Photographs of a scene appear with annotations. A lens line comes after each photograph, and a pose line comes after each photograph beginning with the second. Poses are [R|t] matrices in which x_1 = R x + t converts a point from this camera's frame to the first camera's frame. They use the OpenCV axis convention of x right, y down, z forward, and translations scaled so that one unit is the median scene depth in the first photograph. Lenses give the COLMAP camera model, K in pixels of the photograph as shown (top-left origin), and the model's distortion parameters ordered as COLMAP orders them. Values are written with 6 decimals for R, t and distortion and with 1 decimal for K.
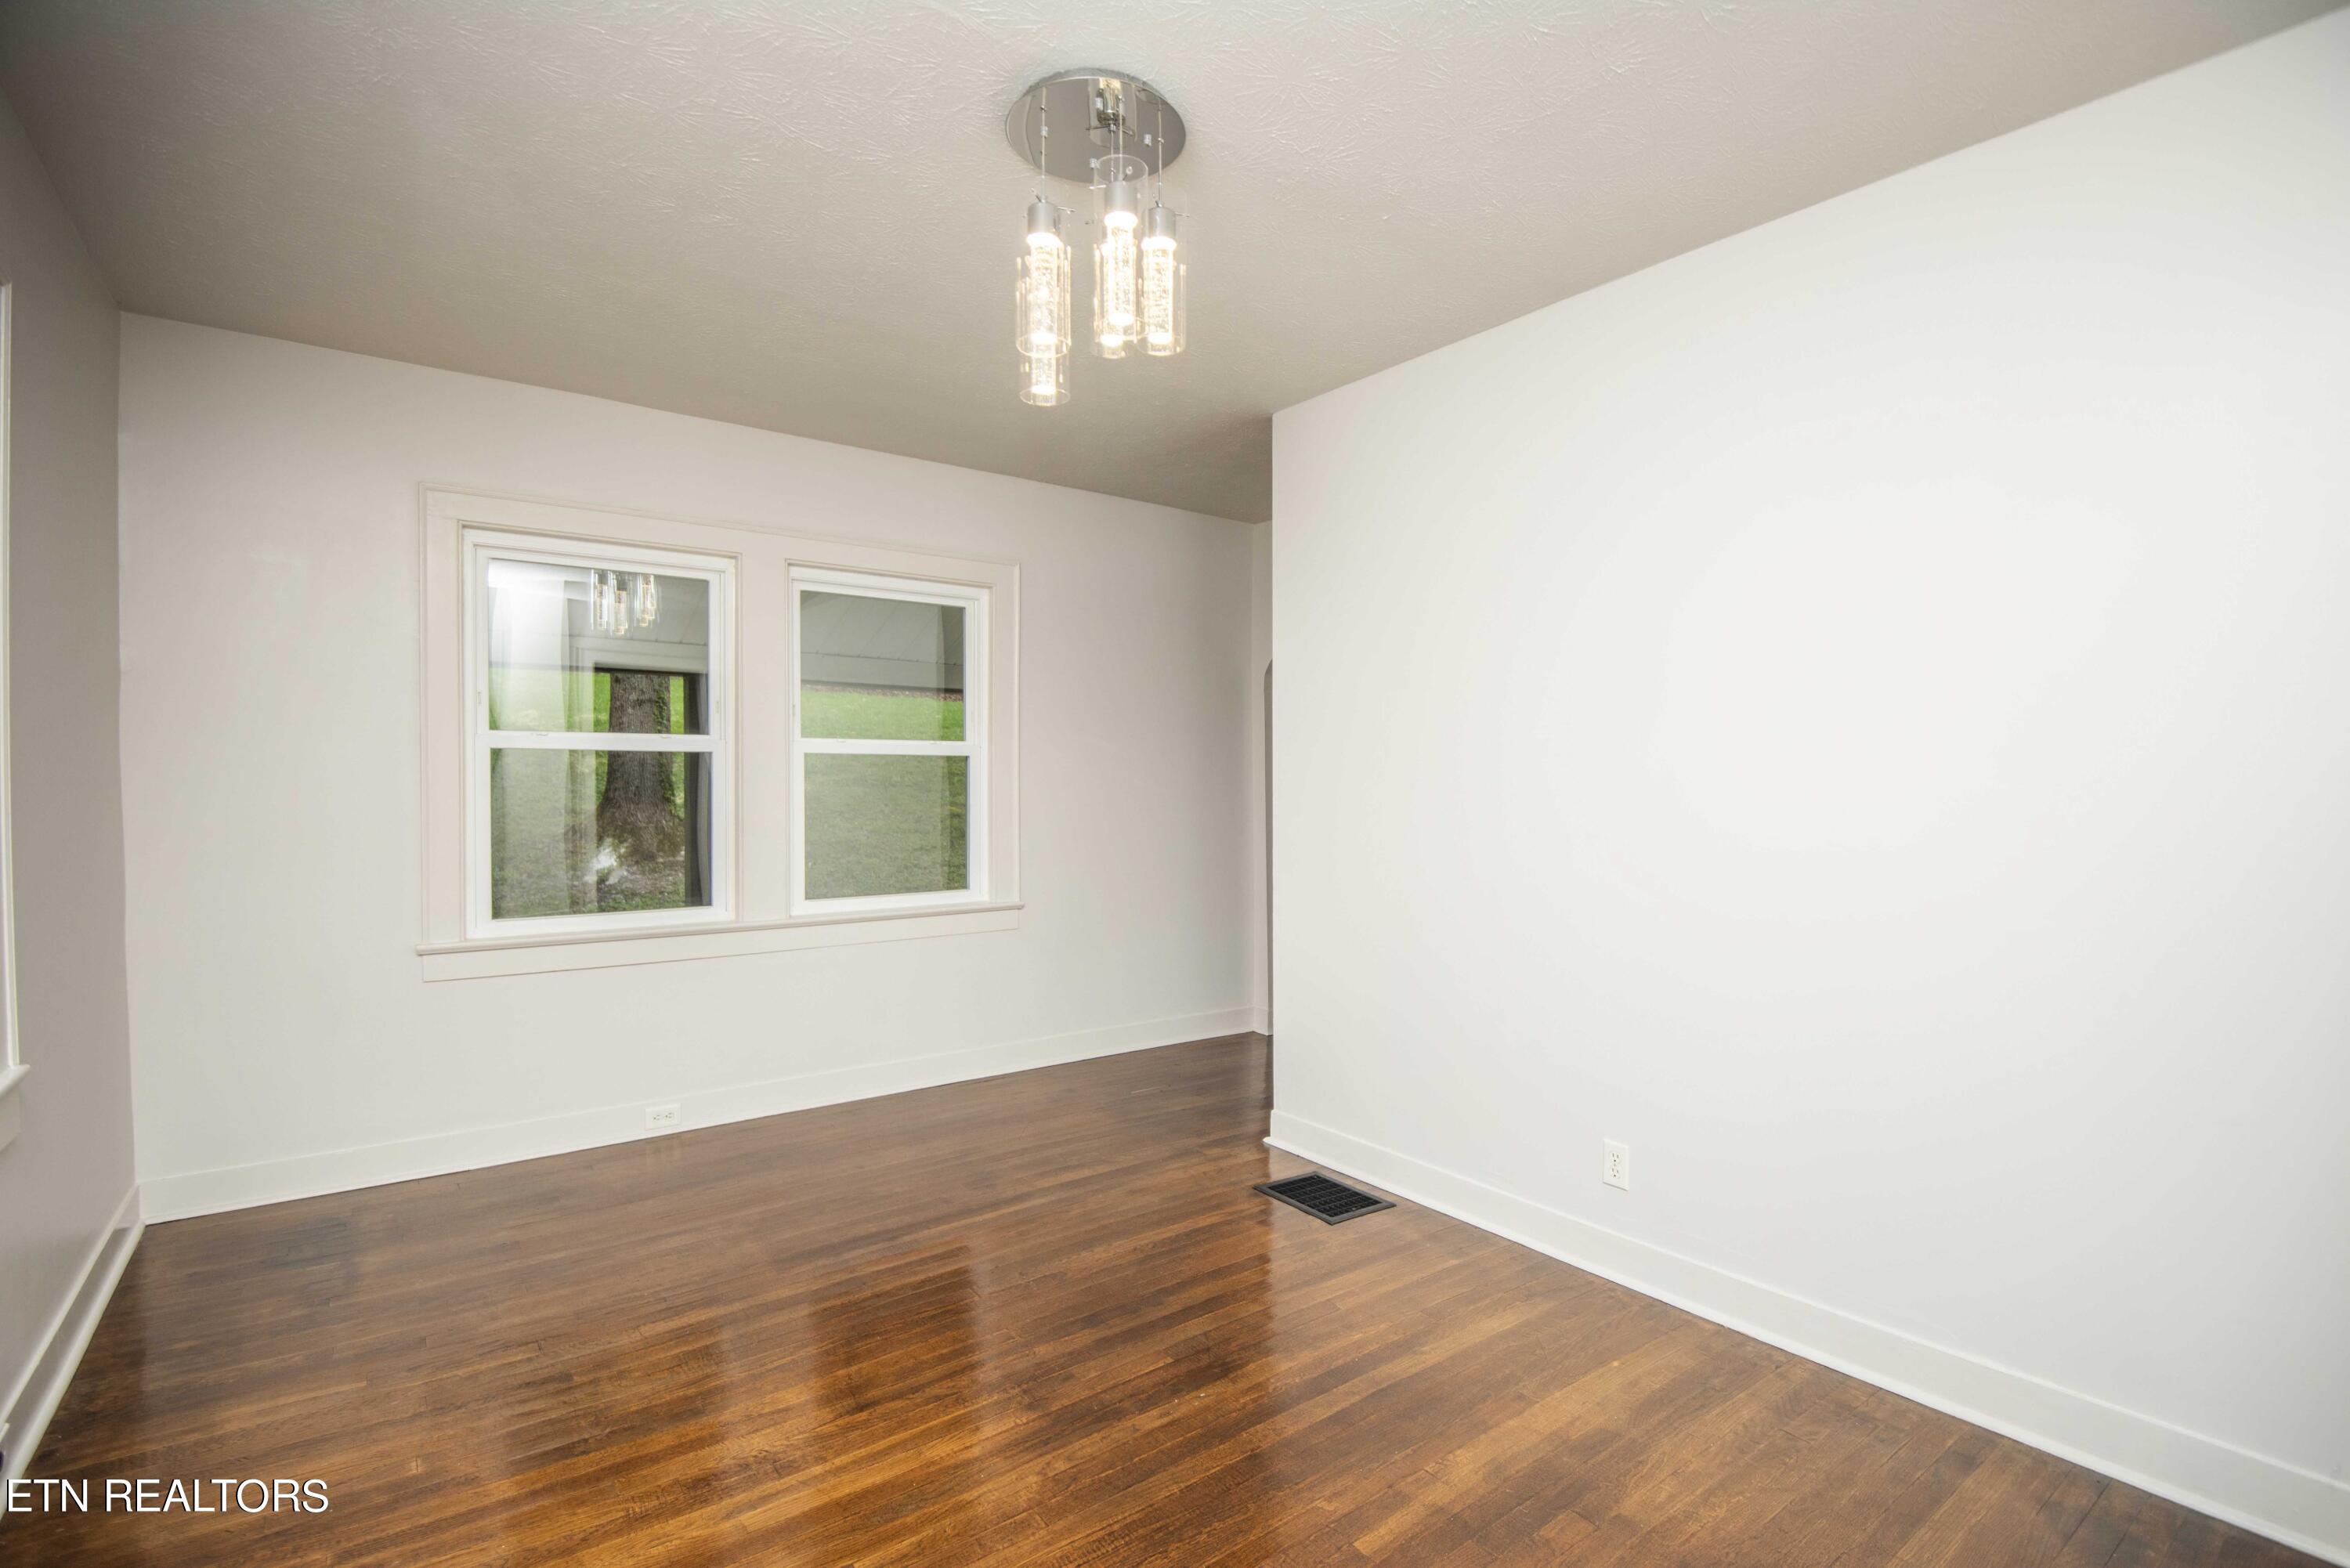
lens RADIAL K [[1073.4, 0, 1177.4], [0, 1073.4, 794.5], [0, 0, 1]] dist [0.009733, -0.036065]
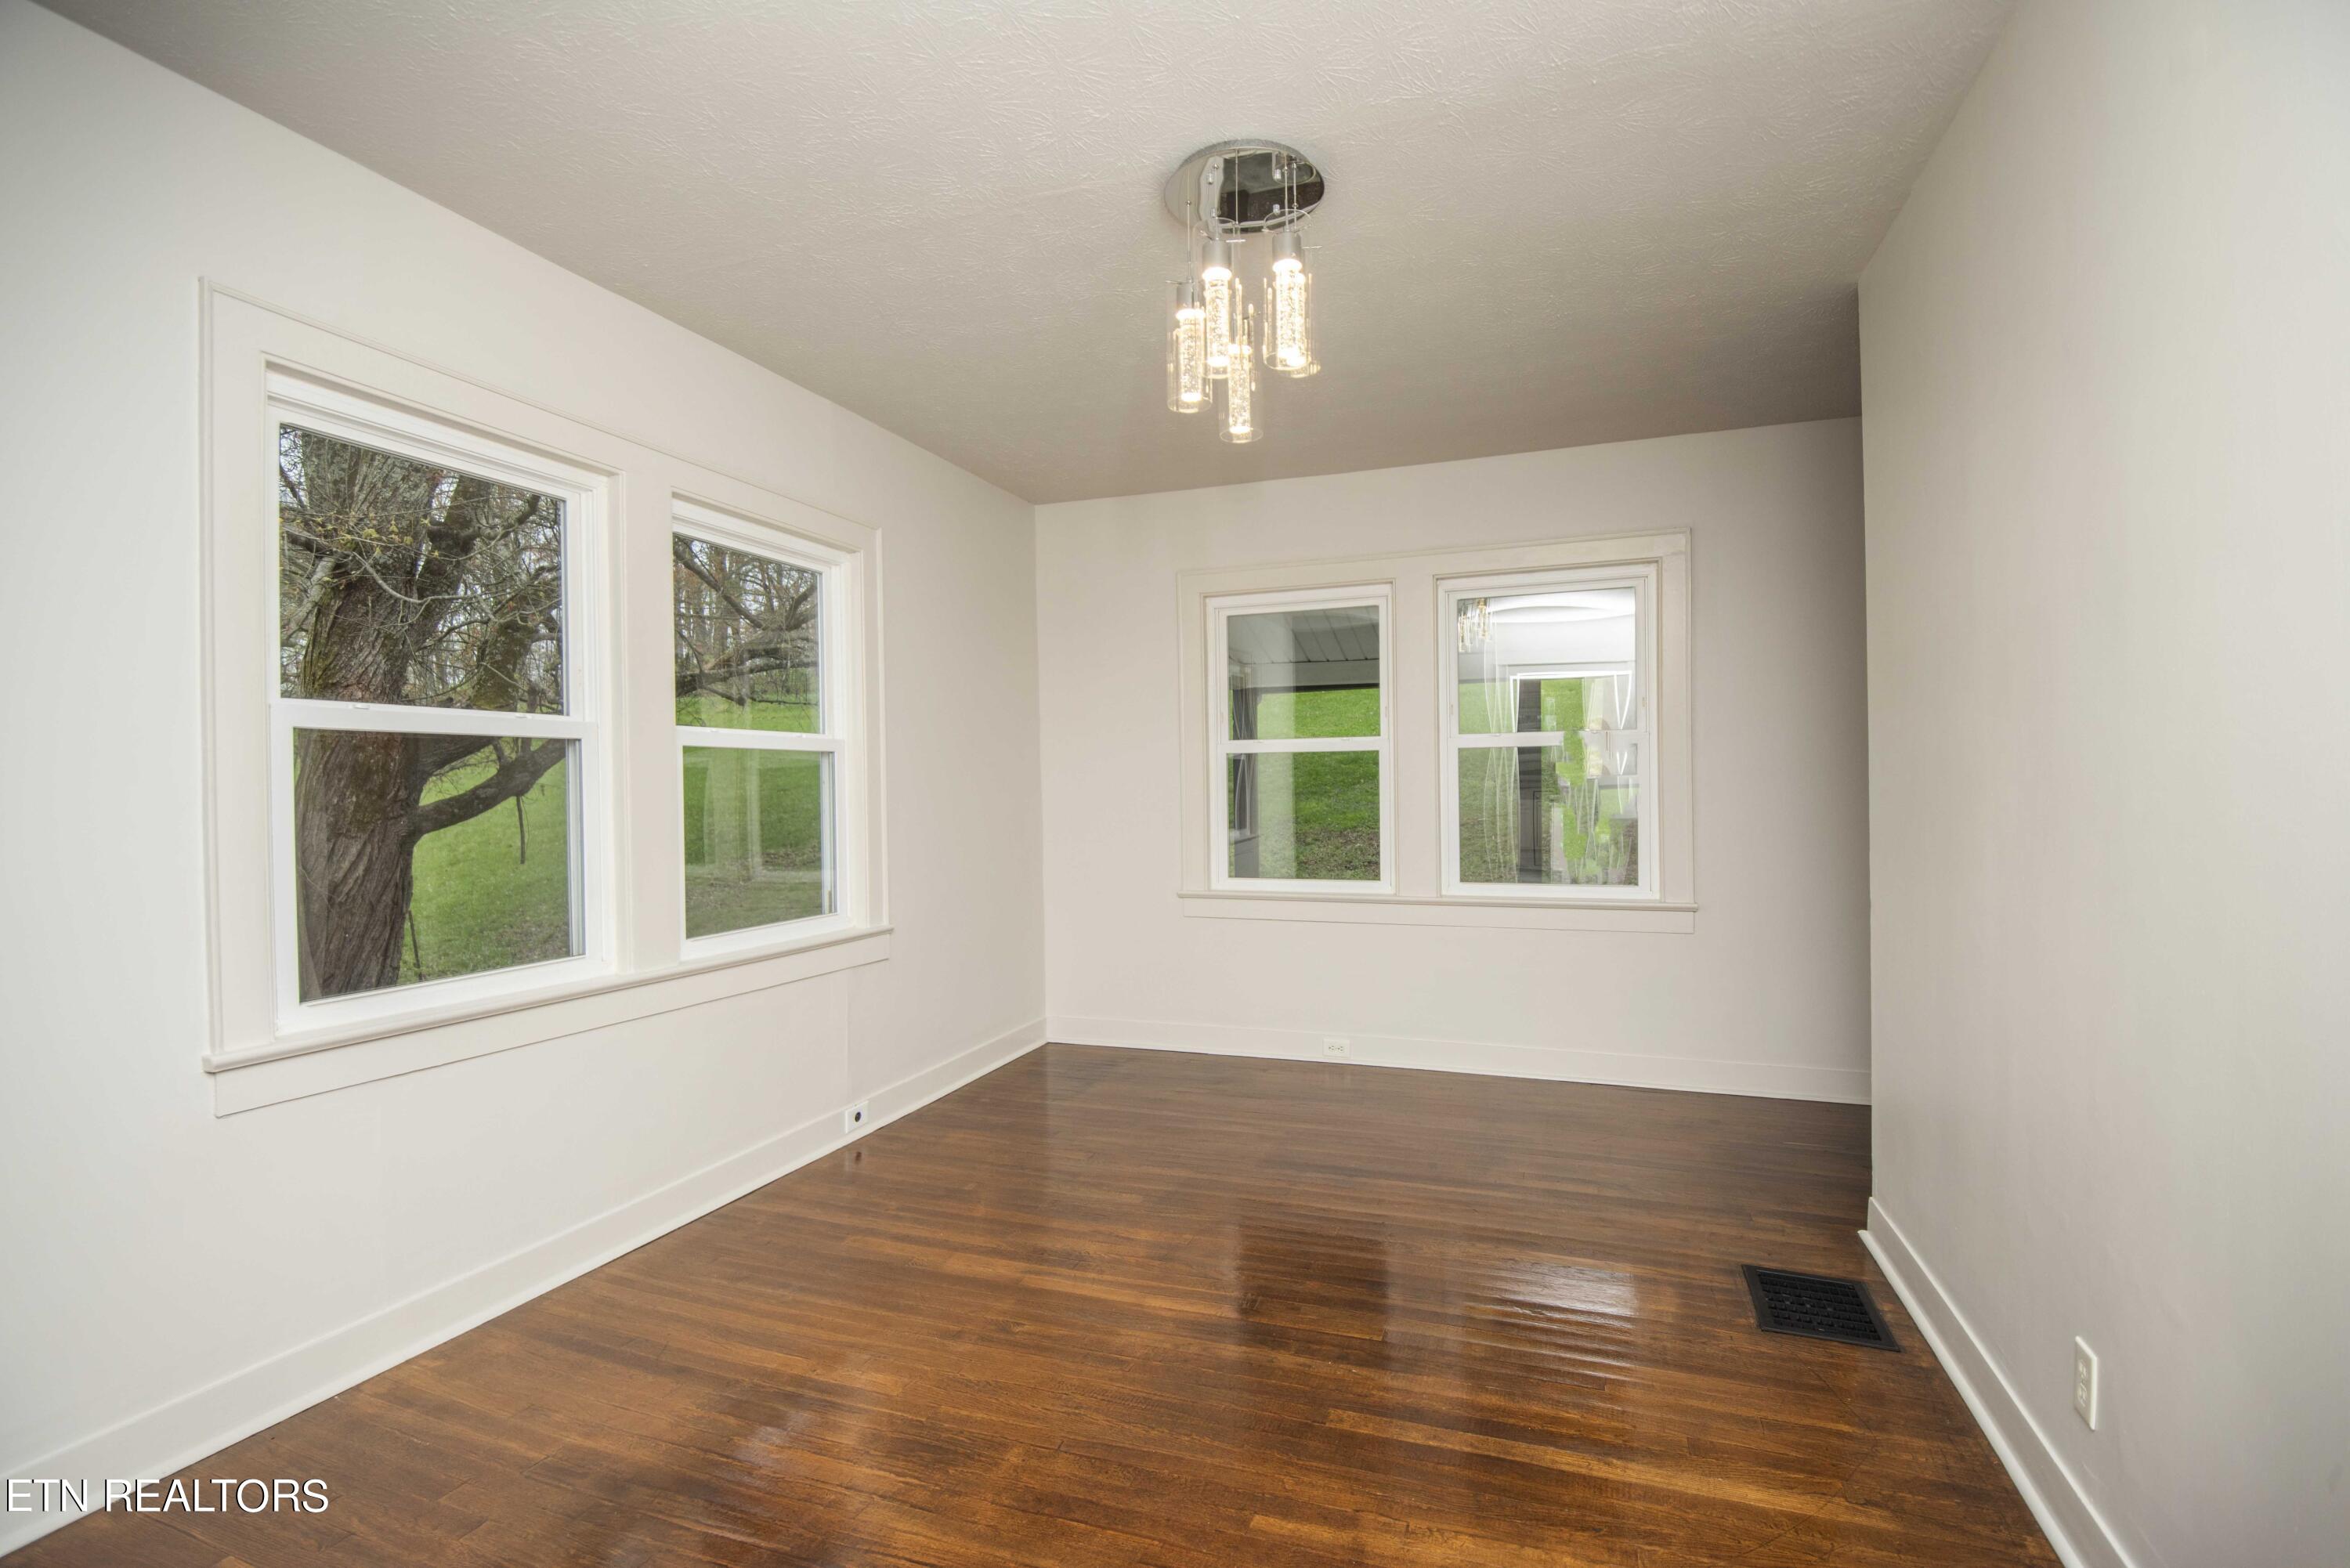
lens RADIAL K [[1073.4, 0, 1177.4], [0, 1073.4, 794.5], [0, 0, 1]] dist [0.009733, -0.036065]
pose [[0.536063, -0.001943, -0.844176, 0.538284], [0.004028, 0.999992, 0.000257, 0.009347], [0.844169, -0.003538, 0.536066, 0.216287]]
